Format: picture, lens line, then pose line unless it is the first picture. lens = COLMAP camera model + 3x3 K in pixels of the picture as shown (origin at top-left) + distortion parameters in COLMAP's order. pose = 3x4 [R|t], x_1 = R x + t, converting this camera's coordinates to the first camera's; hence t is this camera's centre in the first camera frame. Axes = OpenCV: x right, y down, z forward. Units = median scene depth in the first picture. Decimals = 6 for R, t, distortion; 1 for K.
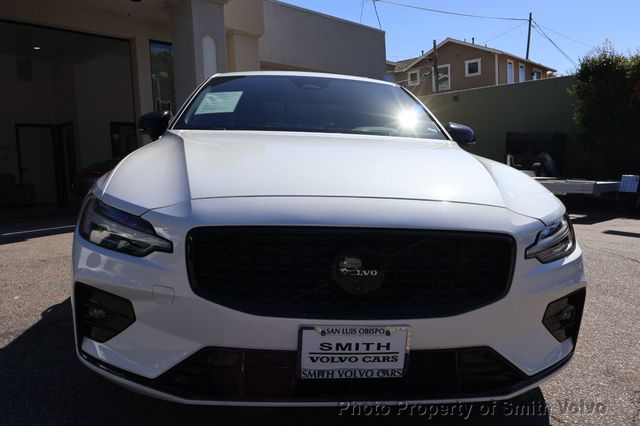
lens RADIAL K [[537.4, 0, 319.8], [0, 537.4, 210.3], [0, 0, 1]] dist [0.000466, 0.003119]
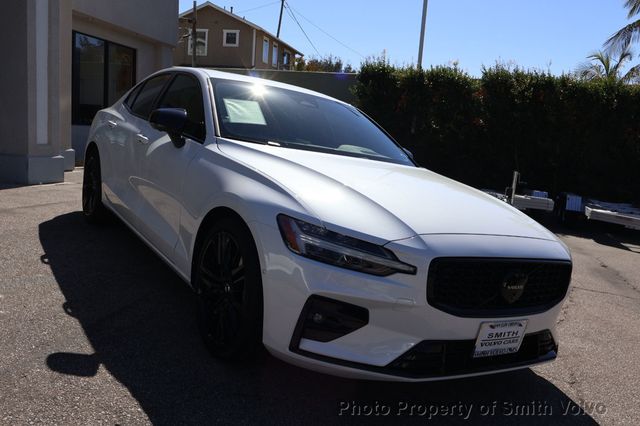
lens RADIAL K [[572.0, 0, 319.4], [0, 572.0, 215.3], [0, 0, 1]] dist [-0.002756, 0.004444]
pose [[0.877339, 0.043829, 0.477865, -1.142791], [-0.074779, 0.996142, 0.045926, -0.116386], [-0.474009, -0.076026, 0.877232, -0.150949]]
